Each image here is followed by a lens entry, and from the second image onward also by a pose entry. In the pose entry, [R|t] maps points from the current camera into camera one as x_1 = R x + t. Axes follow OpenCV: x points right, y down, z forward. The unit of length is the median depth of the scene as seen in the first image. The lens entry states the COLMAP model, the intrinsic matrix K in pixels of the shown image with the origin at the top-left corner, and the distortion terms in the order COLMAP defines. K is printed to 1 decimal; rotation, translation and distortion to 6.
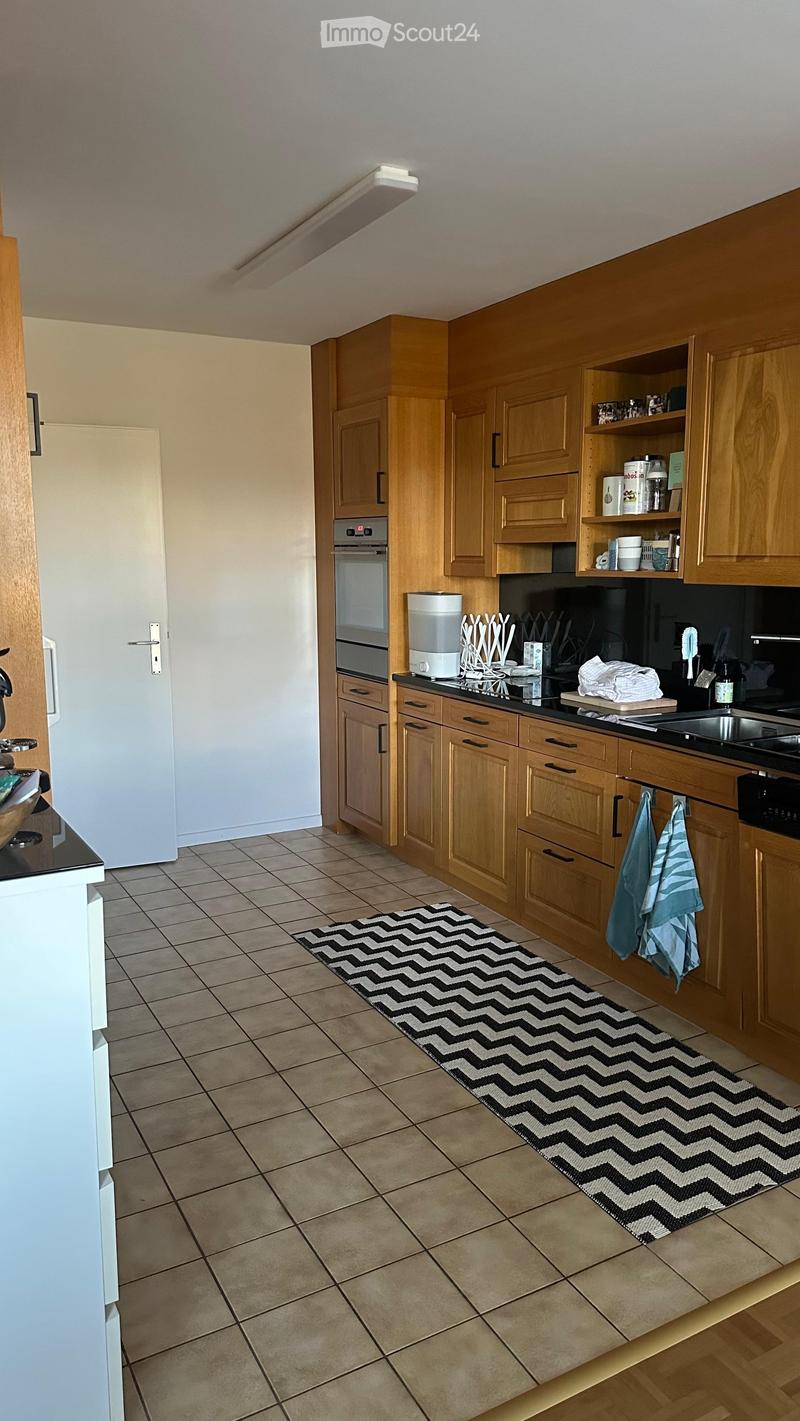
lens RADIAL K [[991.1, 0, 400.0], [0, 991.1, 710.5], [0, 0, 1]] dist [0.067451, -0.023556]
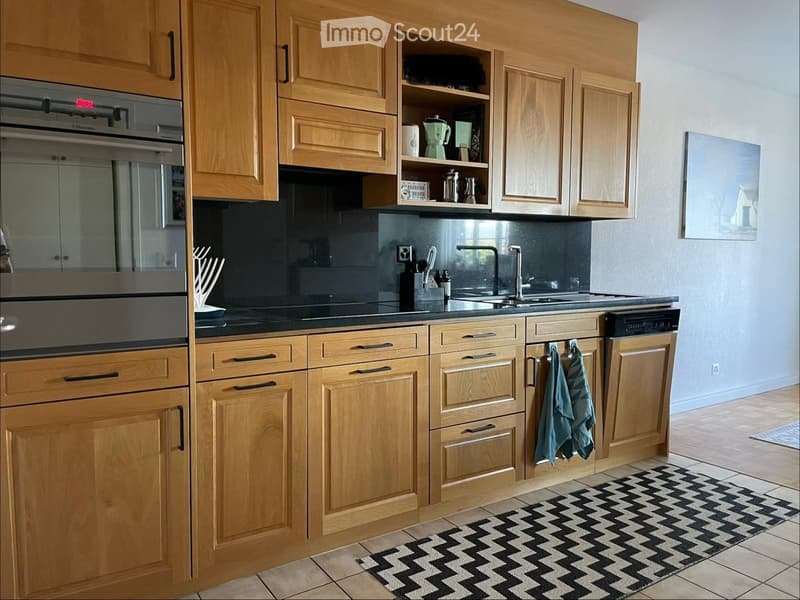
lens RADIAL K [[570.7, 0, 400.0], [0, 570.7, 300.0], [0, 0, 1]] dist [0.000226, -0.000007]
pose [[-0.044379, -0.070241, 0.996542, -0.478470], [0.166786, 0.983004, 0.076715, -0.072641], [-0.984994, 0.169614, -0.031910, 1.002050]]
